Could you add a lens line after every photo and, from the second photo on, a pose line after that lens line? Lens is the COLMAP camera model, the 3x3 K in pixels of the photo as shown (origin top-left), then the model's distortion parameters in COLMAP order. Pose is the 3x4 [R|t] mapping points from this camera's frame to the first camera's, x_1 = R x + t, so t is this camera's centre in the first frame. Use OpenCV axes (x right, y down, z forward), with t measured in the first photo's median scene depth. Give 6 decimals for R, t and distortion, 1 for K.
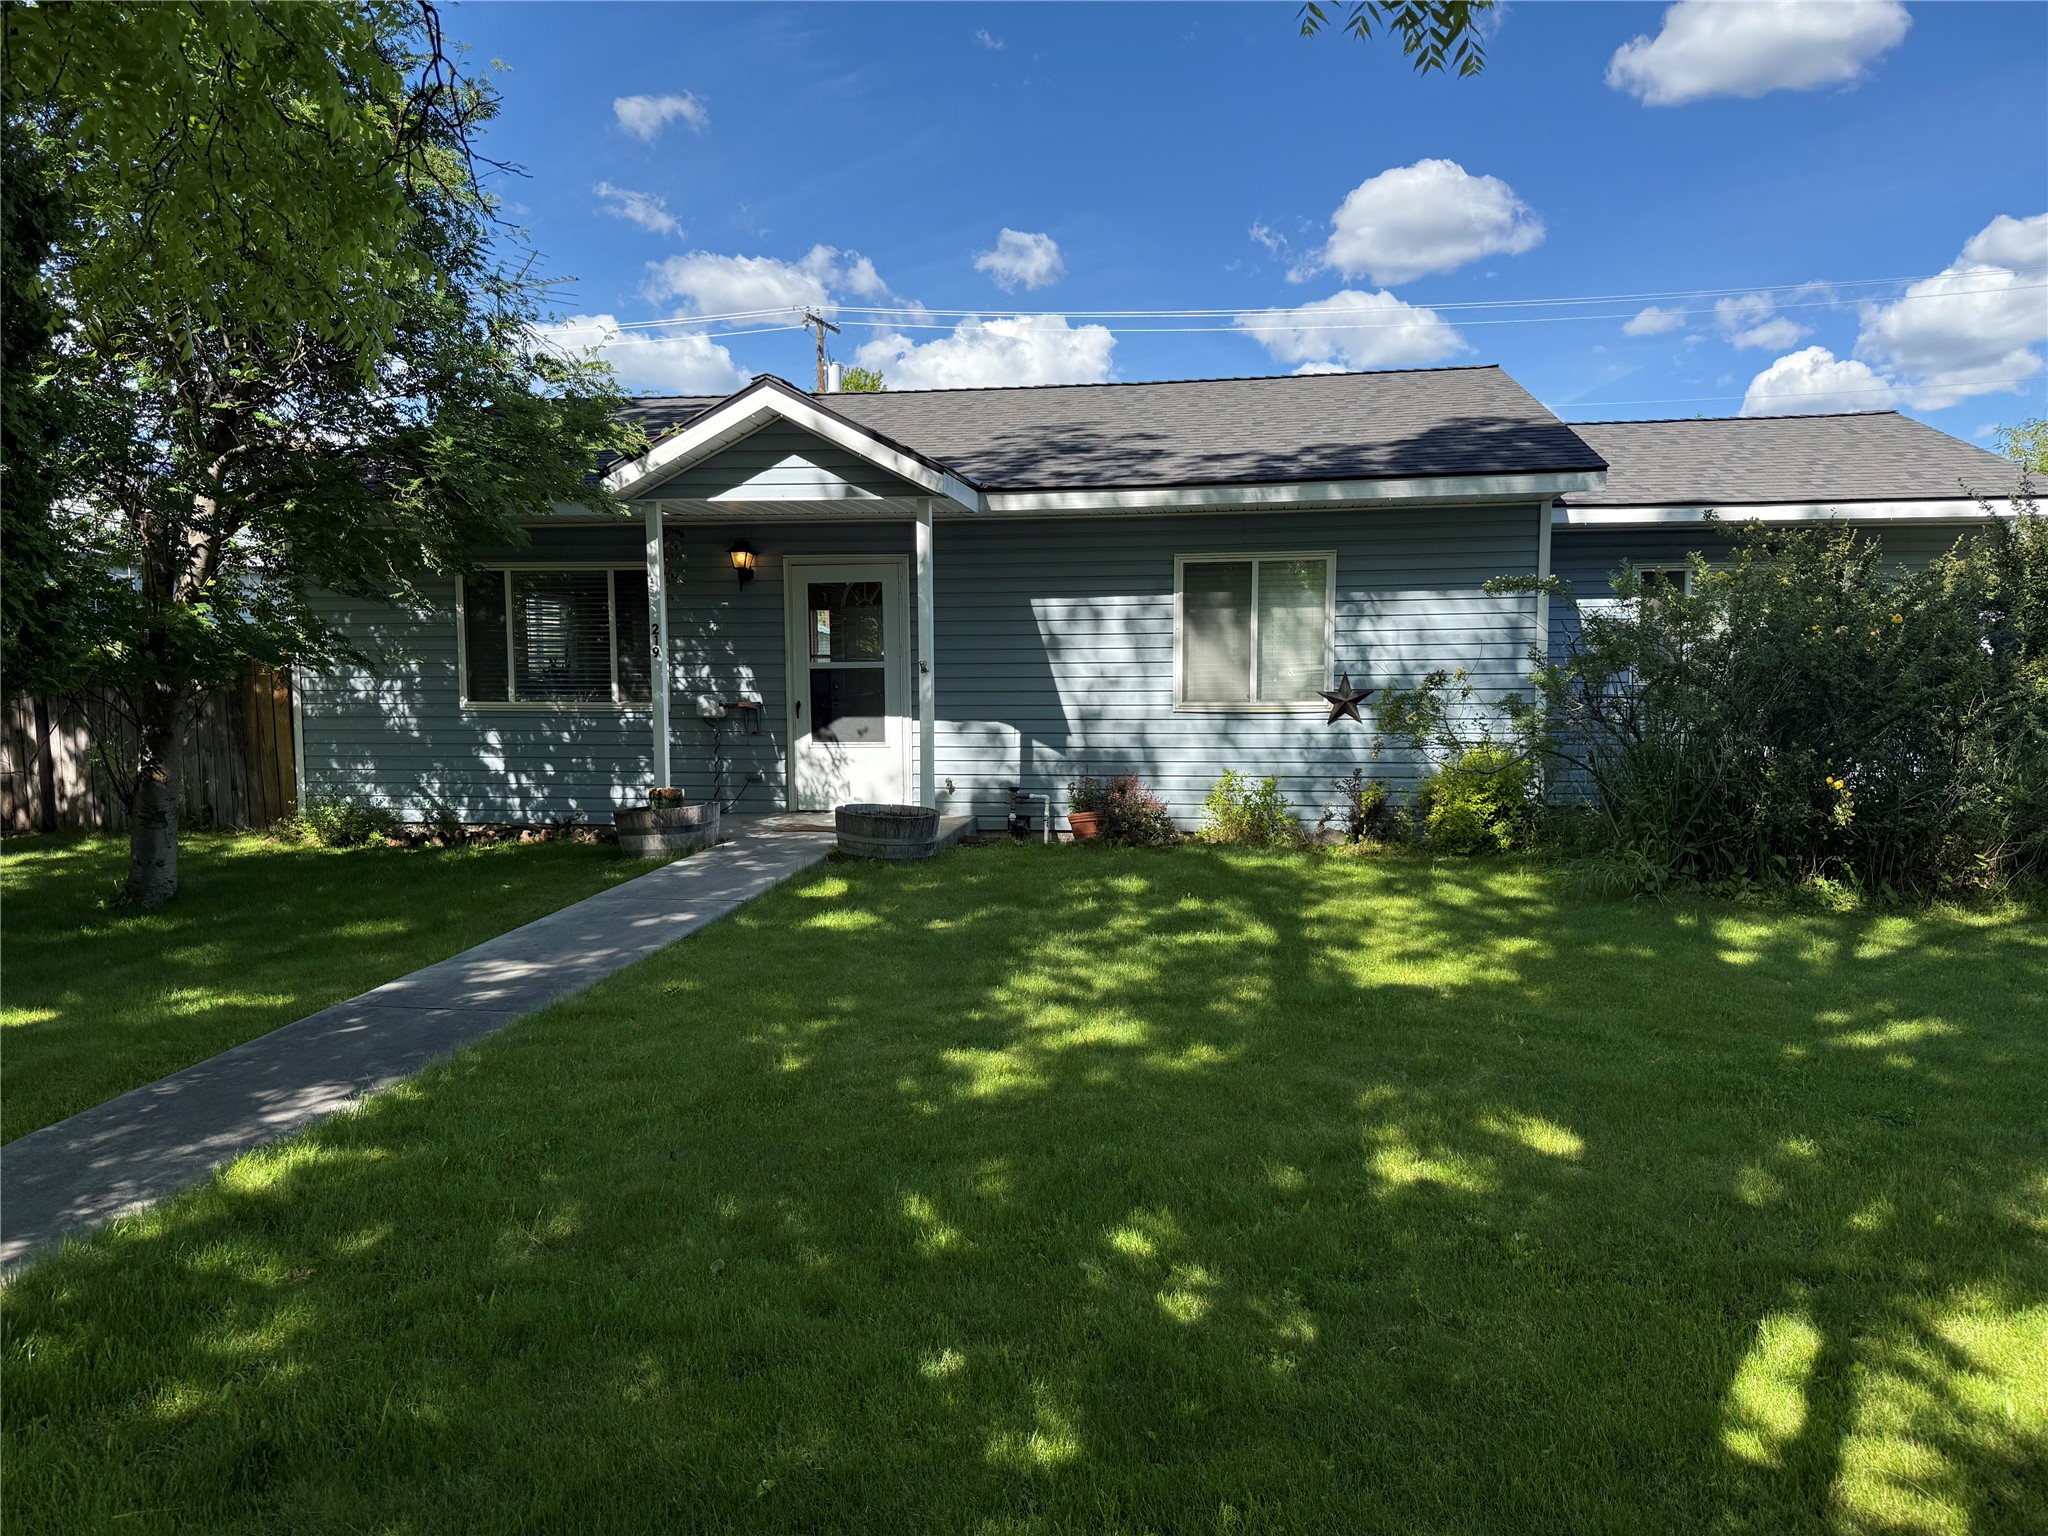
lens RADIAL K [[1449.5, 0, 1029.0], [0, 1449.5, 778.2], [0, 0, 1]] dist [0.078849, -0.012756]
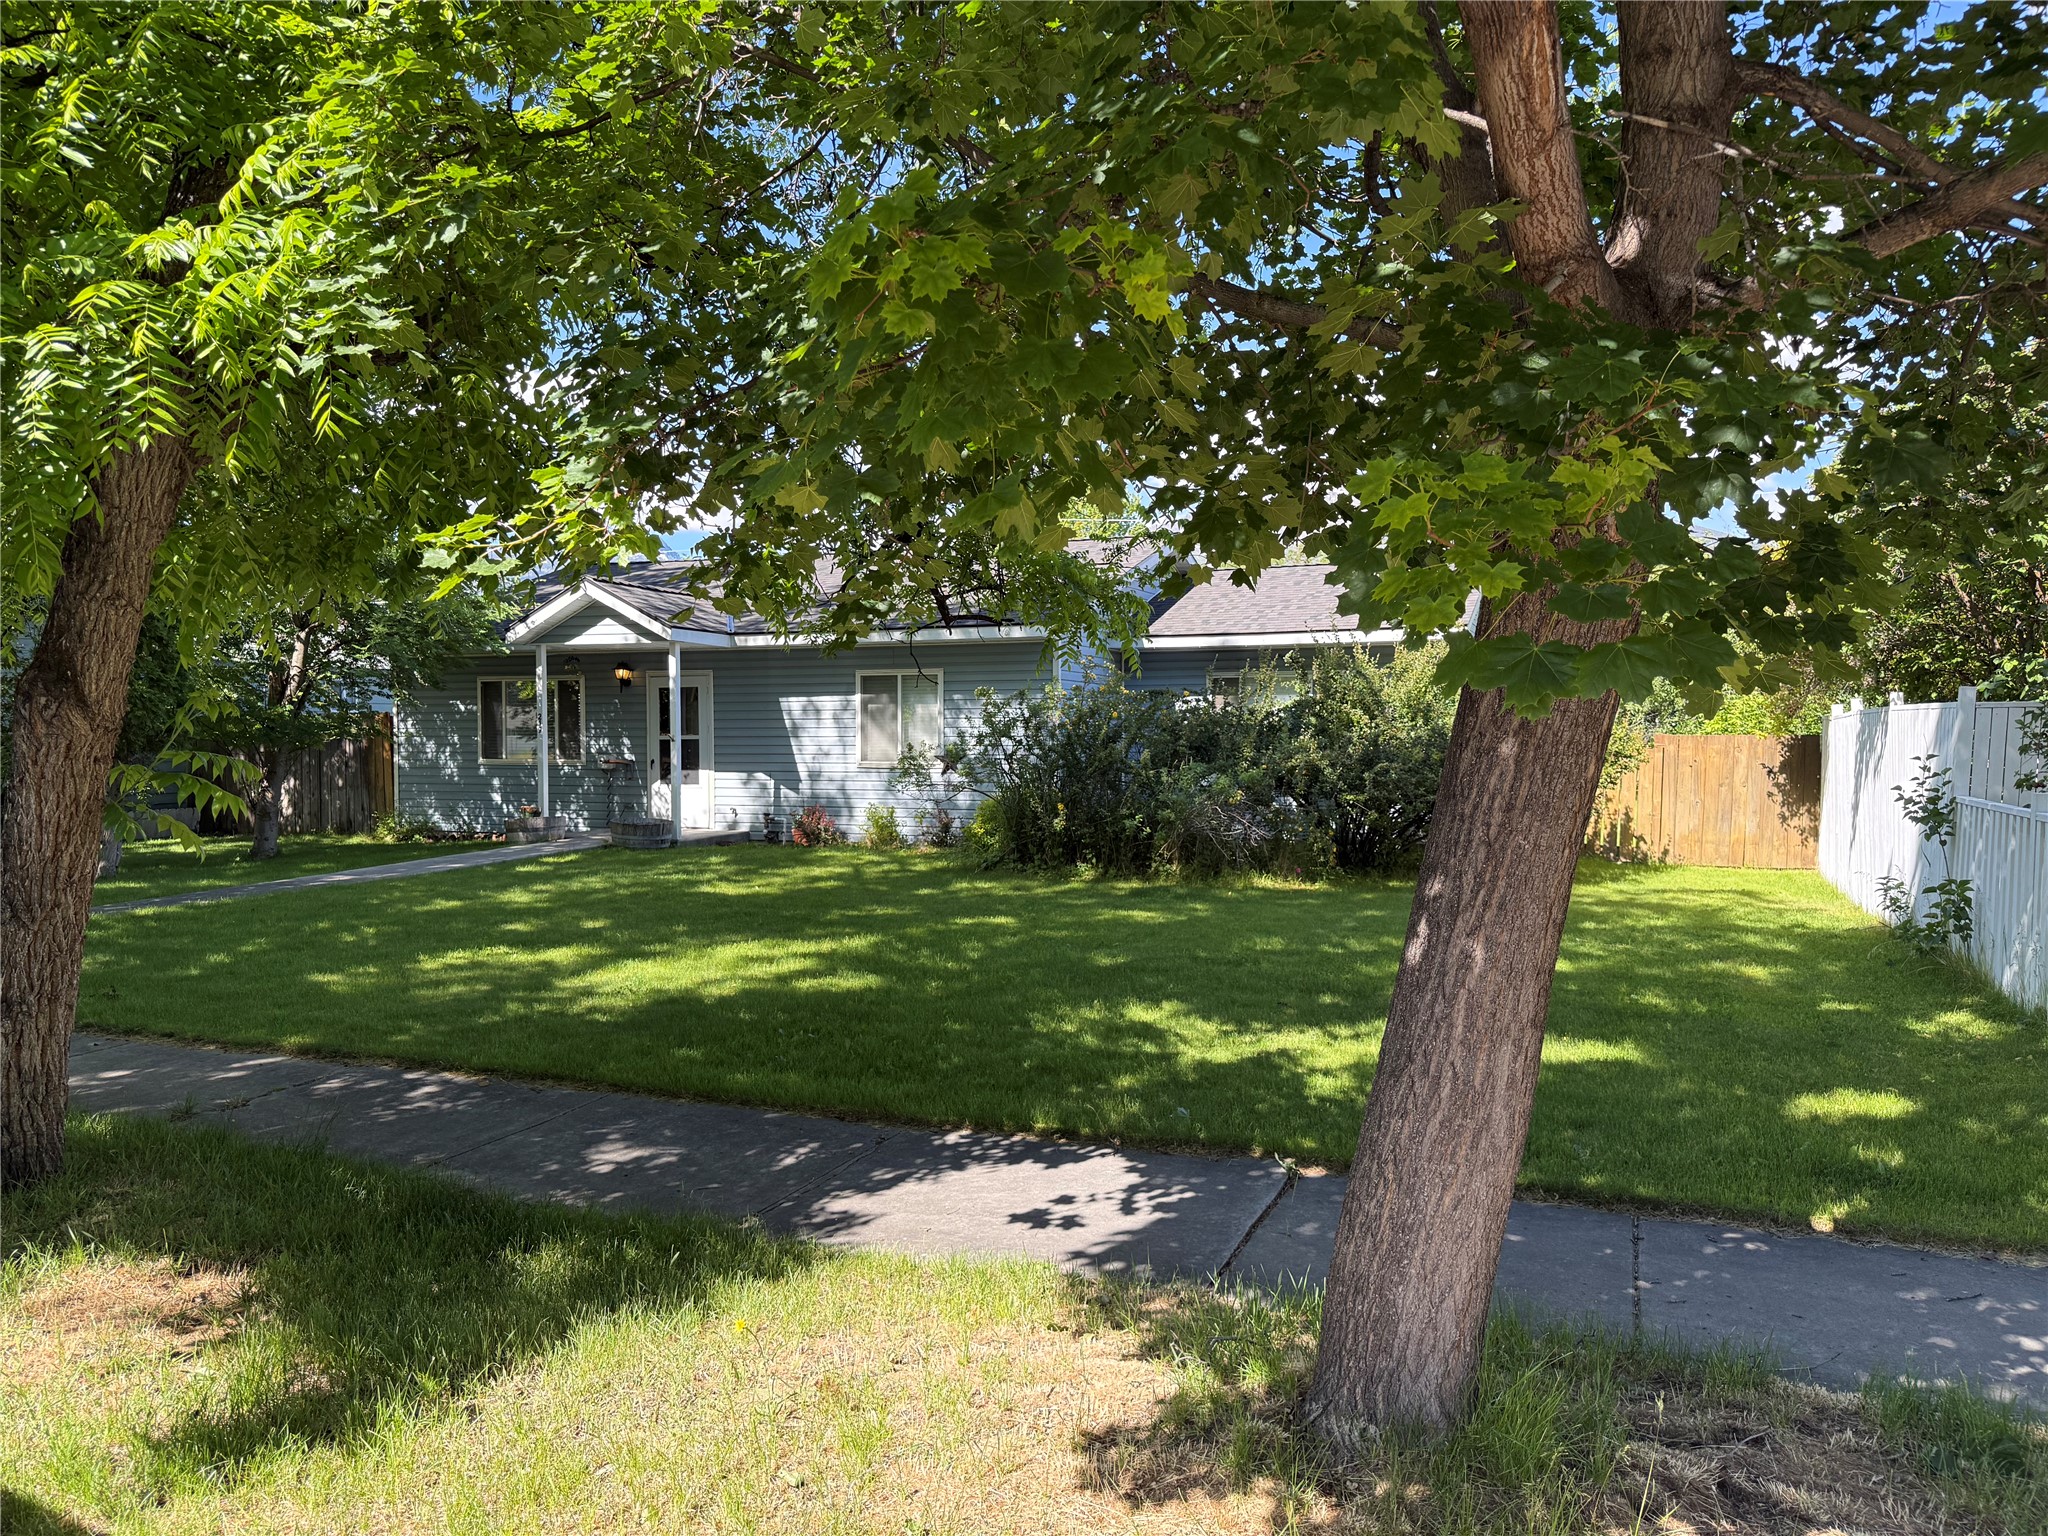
lens RADIAL K [[1449.5, 0, 1027.7], [0, 1449.5, 768.6], [0, 0, 1]] dist [0.078849, -0.012756]
pose [[0.970426, 0.008660, -0.241245, 0.660769], [-0.022858, 0.998163, -0.056116, 0.039699], [0.240316, 0.059970, 0.968840, -0.494537]]
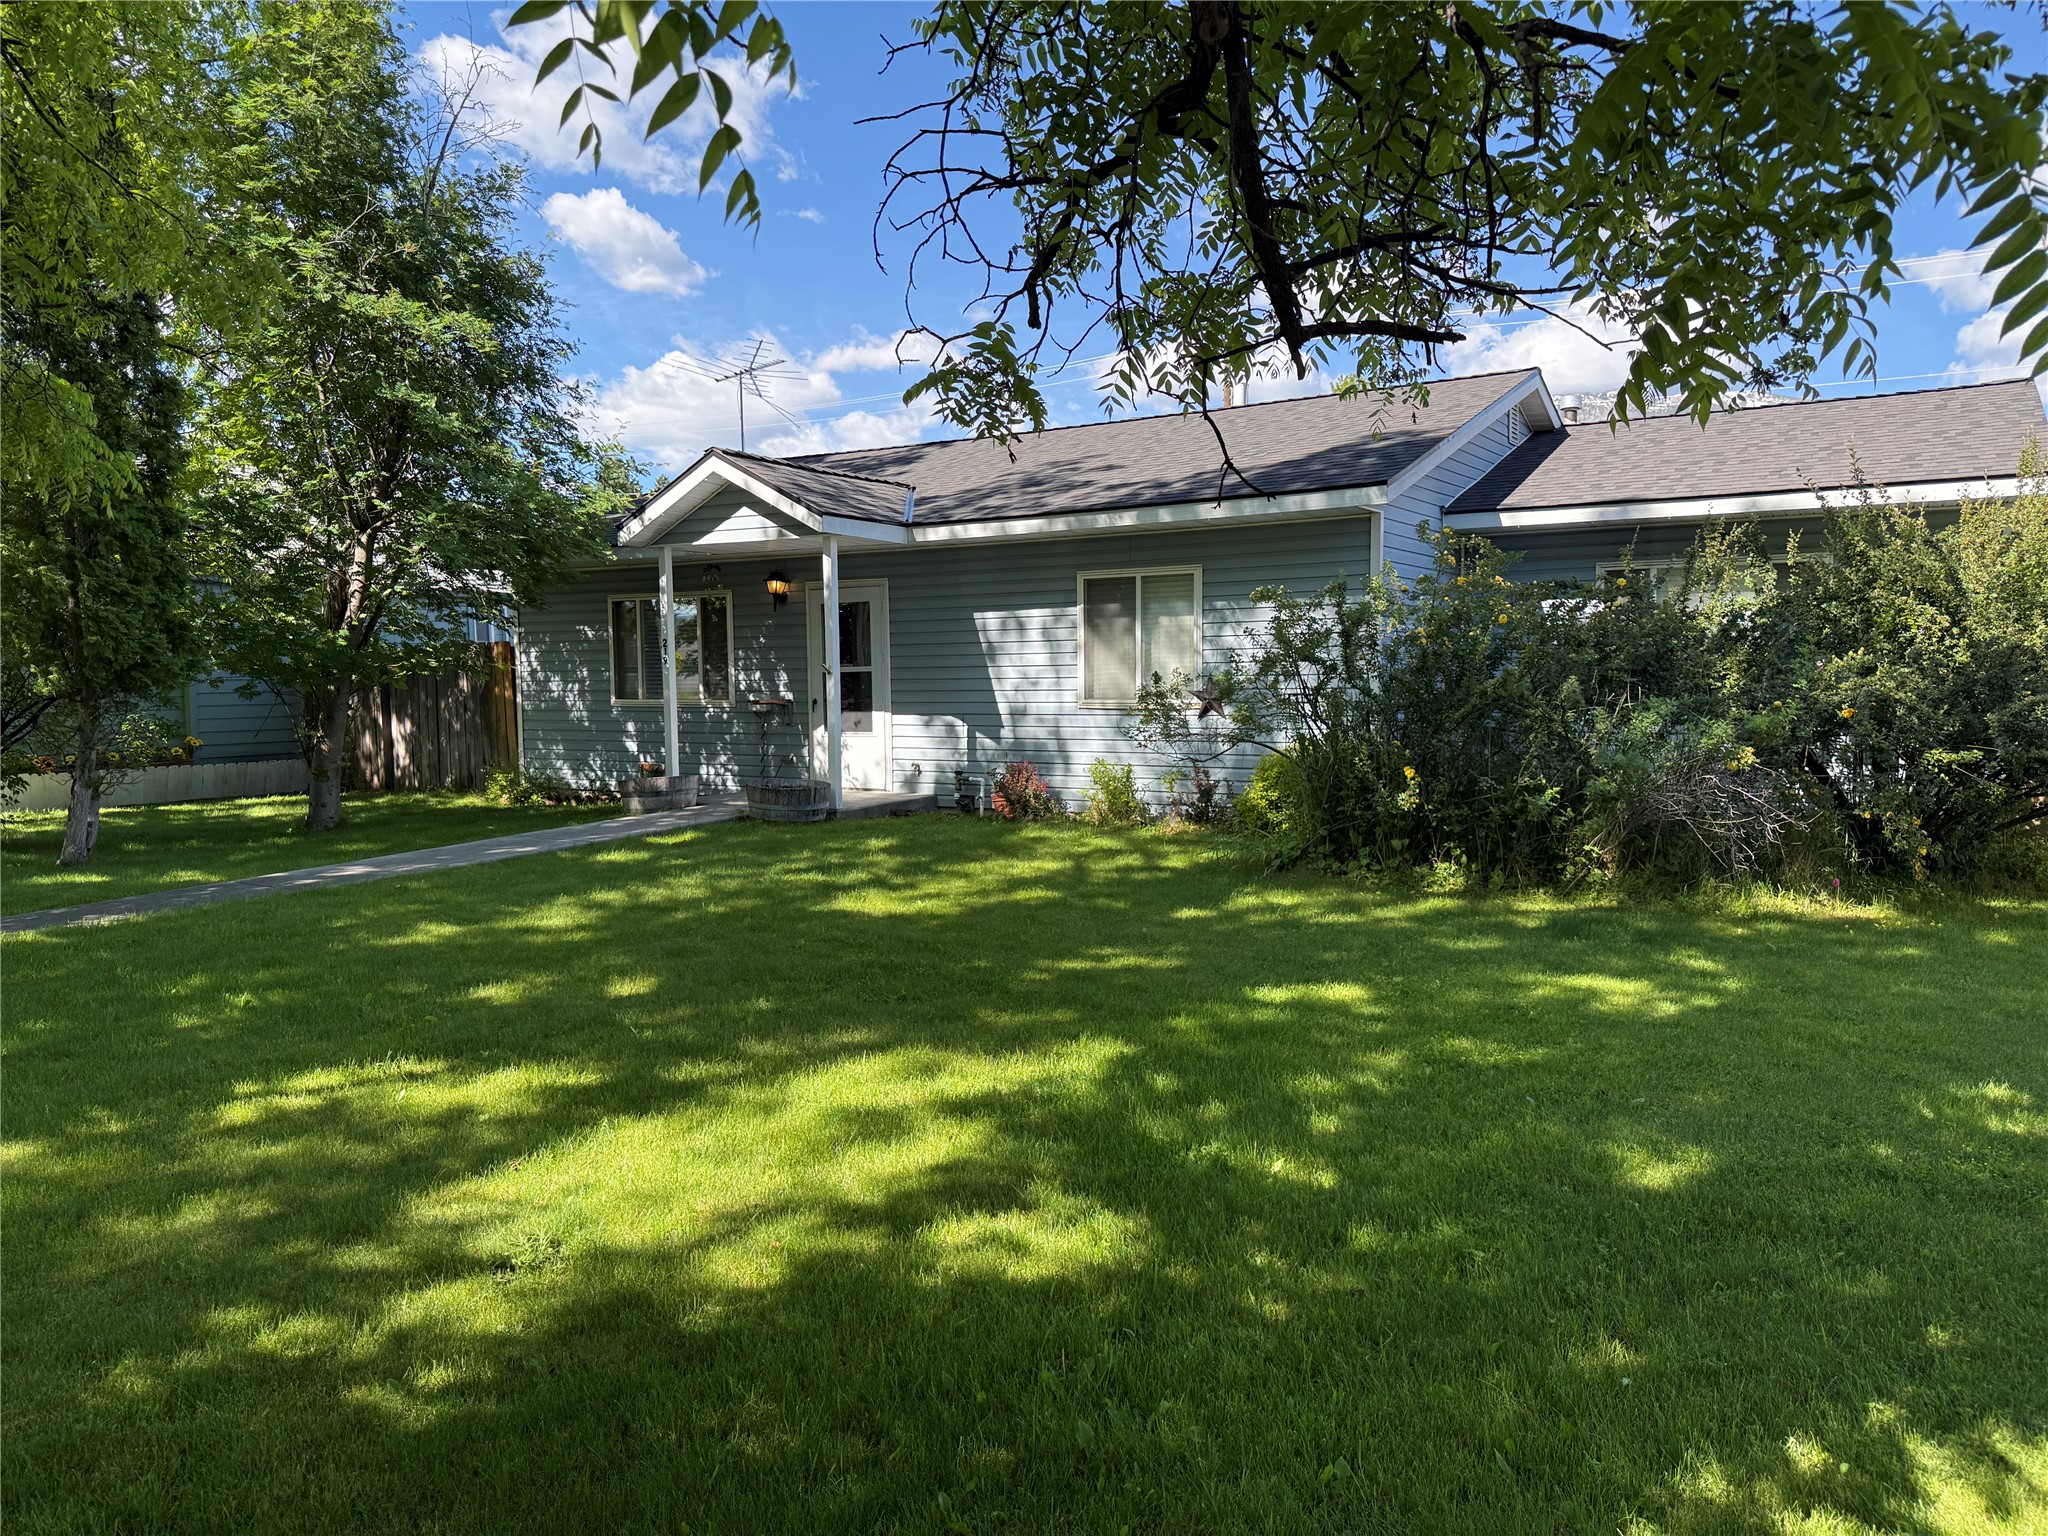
lens RADIAL K [[1449.5, 0, 1020.4], [0, 1449.5, 770.5], [0, 0, 1]] dist [0.078849, -0.012756]
pose [[0.920192, 0.020064, -0.390953, 0.504657], [-0.023907, 0.999702, -0.004965, 0.010578], [0.390737, 0.013915, 0.920397, -0.077501]]
